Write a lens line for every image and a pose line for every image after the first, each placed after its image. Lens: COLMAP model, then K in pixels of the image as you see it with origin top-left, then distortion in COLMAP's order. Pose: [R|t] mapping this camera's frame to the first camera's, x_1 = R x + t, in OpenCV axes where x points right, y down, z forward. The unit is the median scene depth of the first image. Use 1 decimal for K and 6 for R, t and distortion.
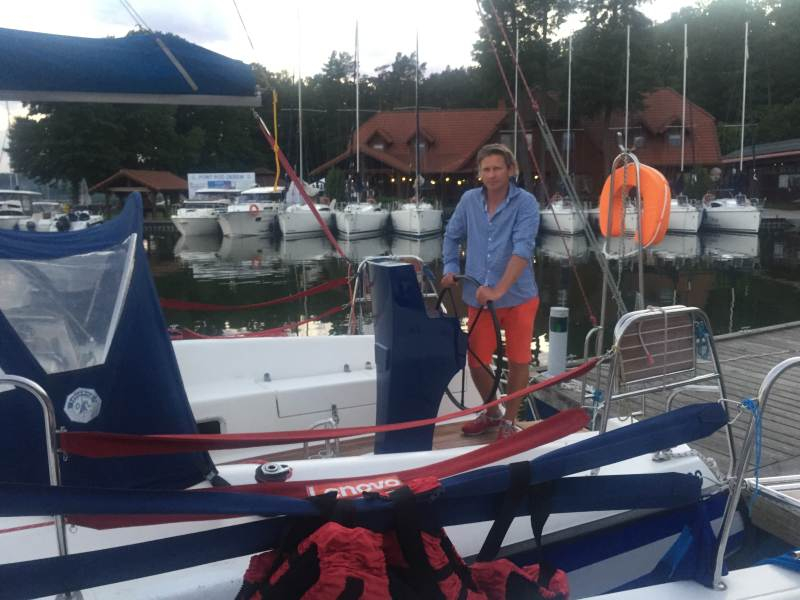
lens RADIAL K [[685.6, 0, 399.3], [0, 685.6, 297.2], [0, 0, 1]] dist [0.051209, -0.010306]
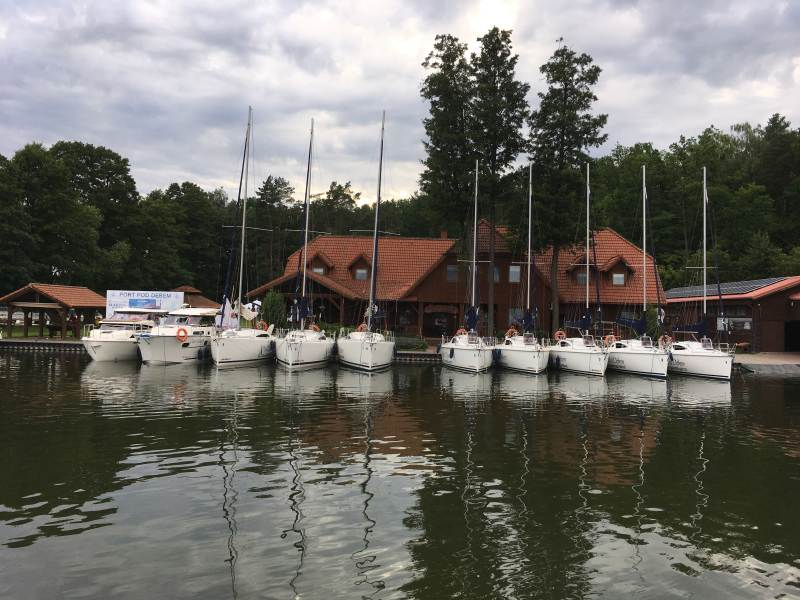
lens RADIAL K [[678.9, 0, 396.6], [0, 678.9, 303.7], [0, 0, 1]] dist [0.030248, -0.004776]
pose [[0.993056, 0.041939, 0.109911, -0.032348], [-0.022680, 0.985020, -0.170941, -0.020013], [-0.115433, 0.167262, 0.979132, 0.099121]]
